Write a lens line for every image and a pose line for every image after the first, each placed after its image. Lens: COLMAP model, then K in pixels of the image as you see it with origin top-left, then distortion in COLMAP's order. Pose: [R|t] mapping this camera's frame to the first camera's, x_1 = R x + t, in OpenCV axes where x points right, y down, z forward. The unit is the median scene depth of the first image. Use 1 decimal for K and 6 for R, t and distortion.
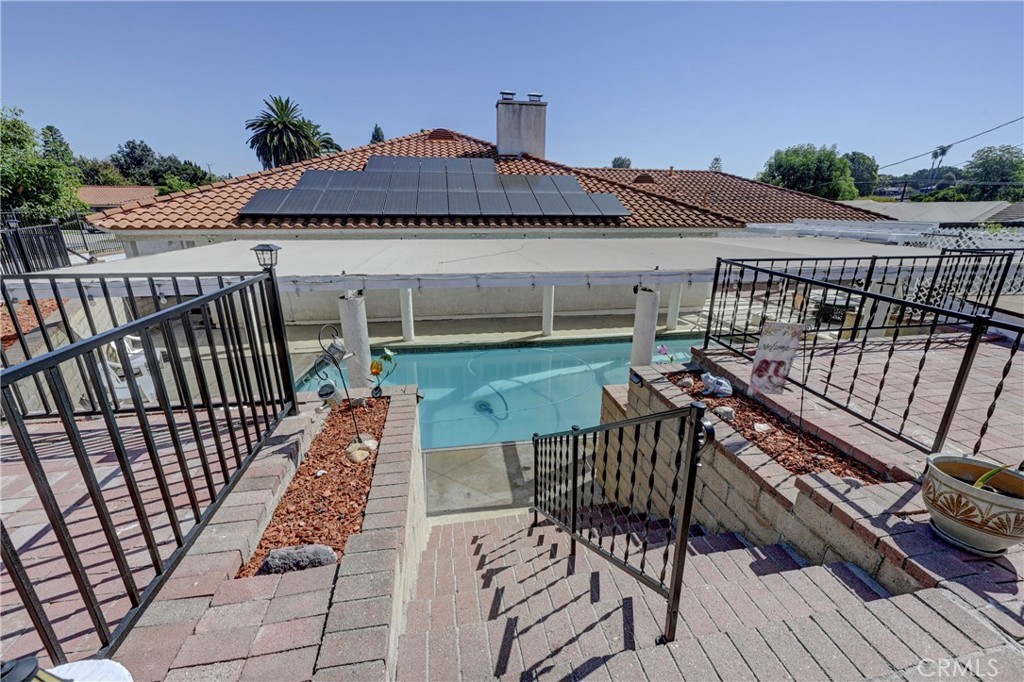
lens RADIAL K [[408.5, 0, 512.0], [0, 408.5, 341.0], [0, 0, 1]] dist [-0.001823, 0.000166]
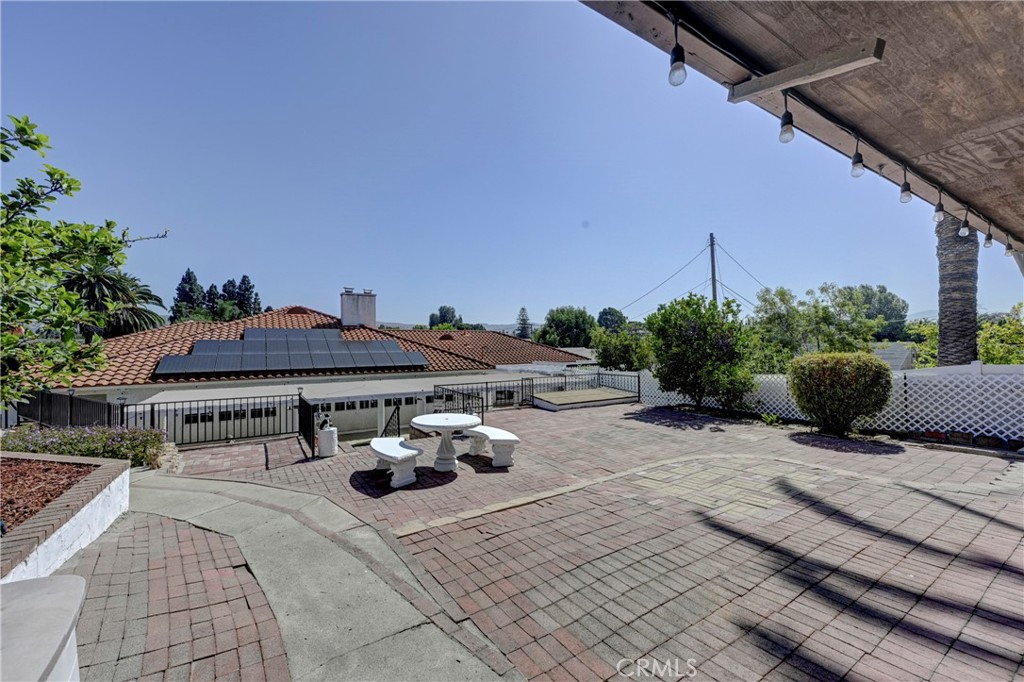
lens RADIAL K [[408.5, 0, 512.0], [0, 408.5, 341.0], [0, 0, 1]] dist [-0.001823, 0.000166]
pose [[0.924118, -0.010934, 0.381950, -0.032115], [0.133959, 0.945419, -0.297048, 0.114246], [-0.357855, 0.325673, 0.875144, -0.485903]]
